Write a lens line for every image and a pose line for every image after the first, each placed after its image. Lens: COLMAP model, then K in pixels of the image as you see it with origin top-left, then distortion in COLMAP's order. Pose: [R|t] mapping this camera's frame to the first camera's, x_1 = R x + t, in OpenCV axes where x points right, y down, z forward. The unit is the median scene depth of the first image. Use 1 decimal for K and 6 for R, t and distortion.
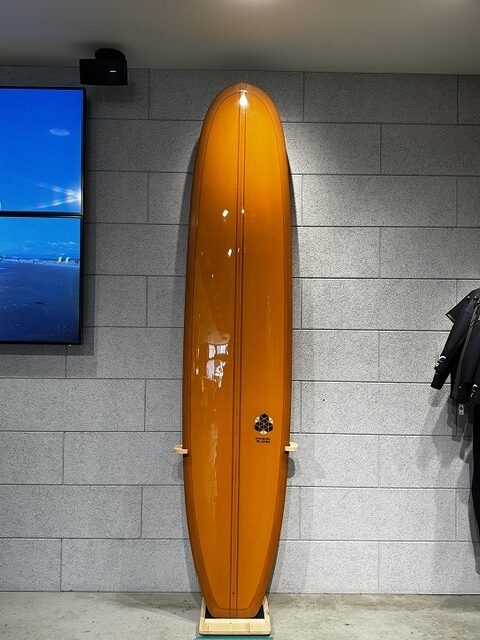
lens RADIAL K [[525.5, 0, 233.4], [0, 525.5, 319.6], [0, 0, 1]] dist [0.078758, -0.127130]
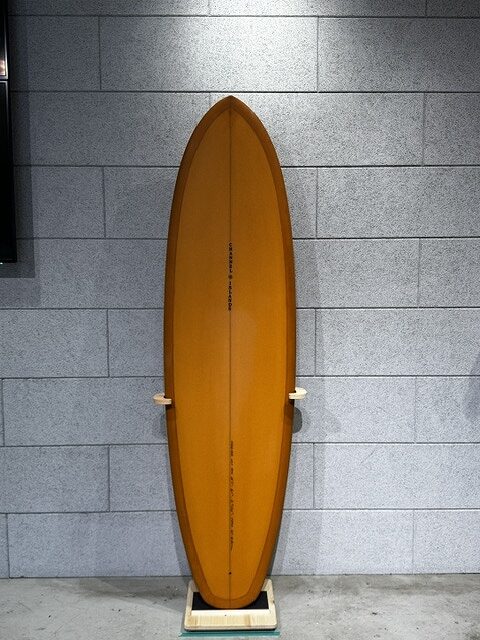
lens RADIAL K [[552.7, 0, 237.4], [0, 552.7, 325.2], [0, 0, 1]] dist [0.091126, -0.160368]
pose [[0.999875, -0.015555, 0.002910, 0.015452], [0.015108, 0.993019, 0.116985, 0.047228], [-0.004710, -0.116926, 0.993129, 0.214830]]
